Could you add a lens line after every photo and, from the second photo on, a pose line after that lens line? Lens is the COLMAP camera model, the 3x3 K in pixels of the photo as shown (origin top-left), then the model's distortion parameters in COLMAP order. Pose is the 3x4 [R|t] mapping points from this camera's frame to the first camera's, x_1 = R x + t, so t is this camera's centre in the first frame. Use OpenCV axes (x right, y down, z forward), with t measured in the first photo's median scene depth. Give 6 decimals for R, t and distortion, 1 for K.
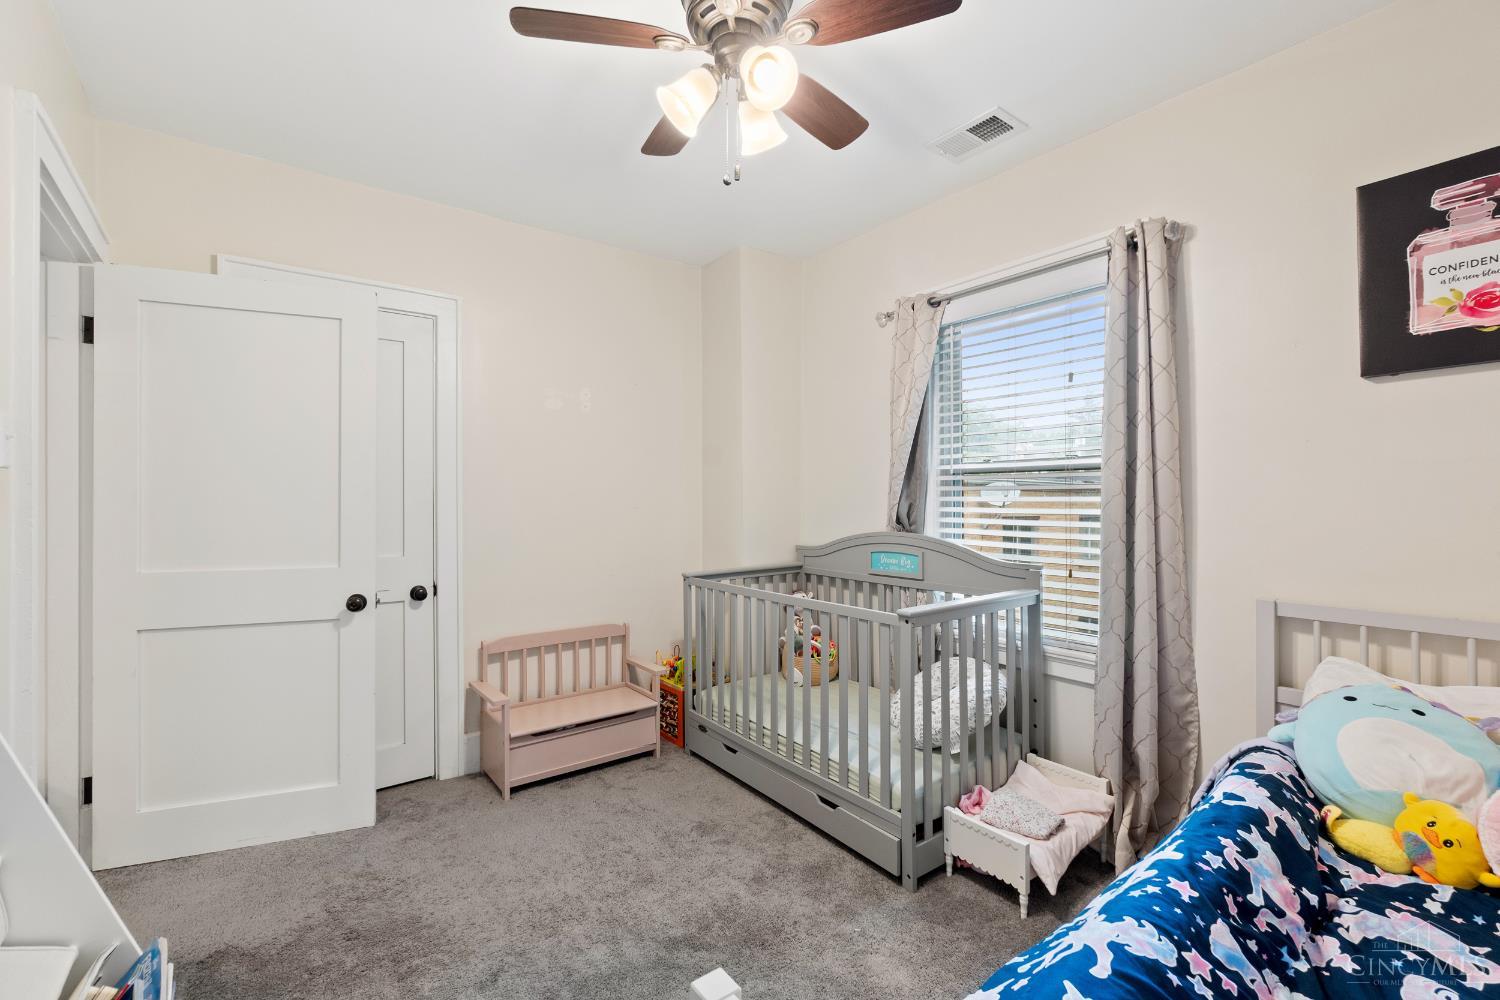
lens RADIAL K [[648.7, 0, 750.0], [0, 648.7, 500.0], [0, 0, 1]] dist [0.001111, 0.000329]
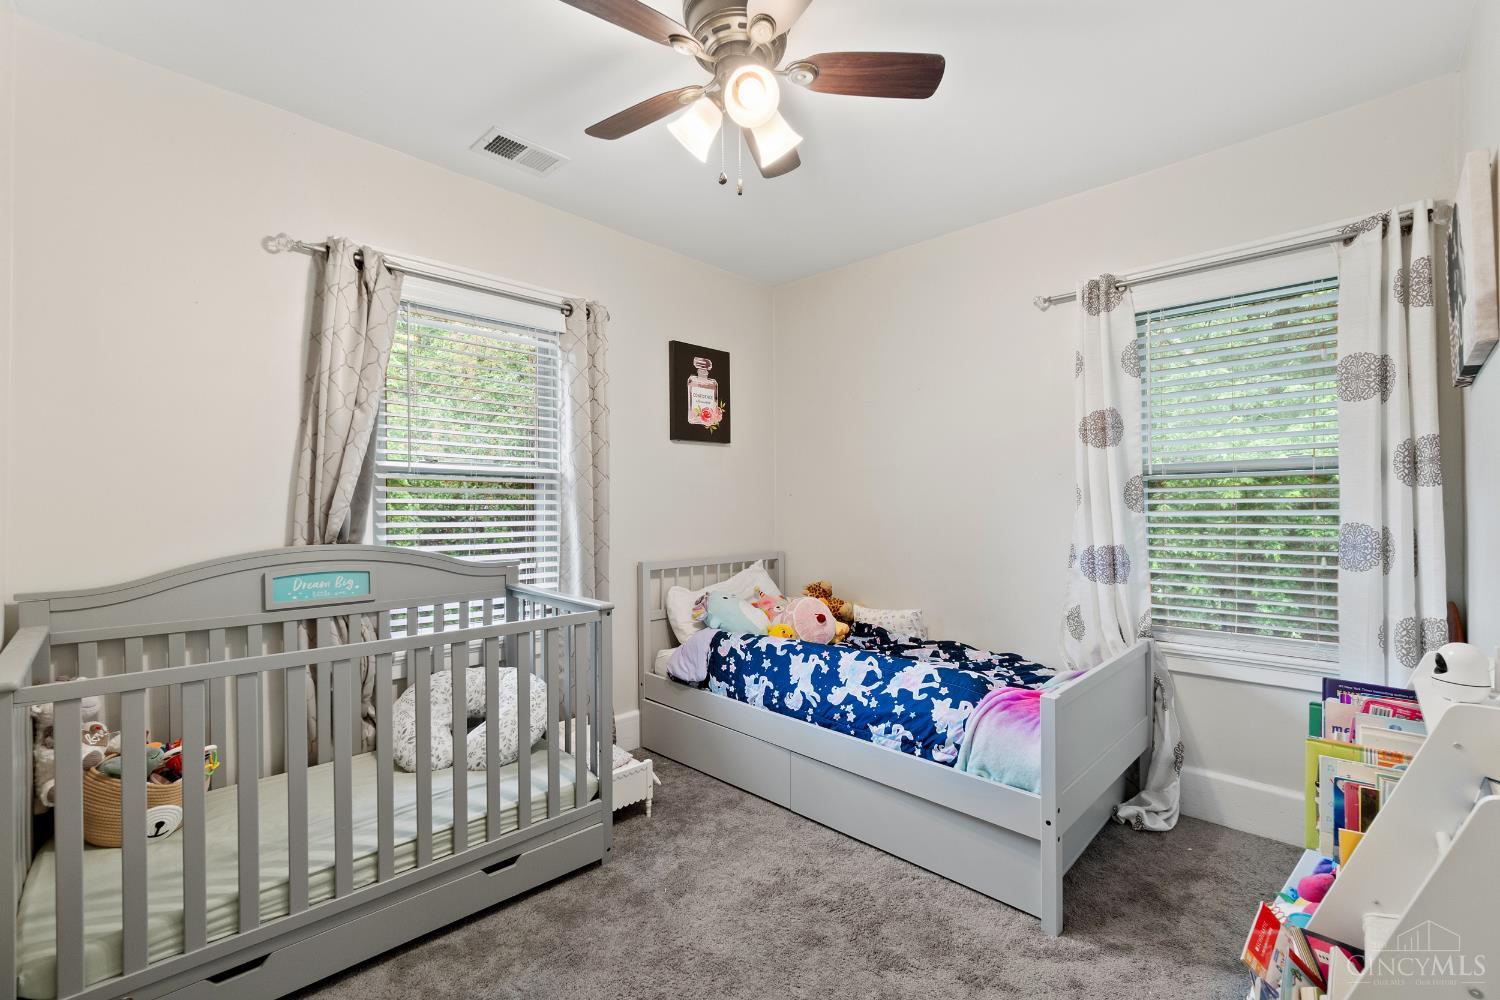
lens RADIAL K [[648.7, 0, 750.0], [0, 648.7, 500.0], [0, 0, 1]] dist [0.001111, 0.000329]
pose [[-0.140611, 0.012767, 0.989983, -0.763773], [0.005055, 0.999913, -0.012177, 0.010848], [-0.990052, 0.003292, -0.140663, 0.811031]]
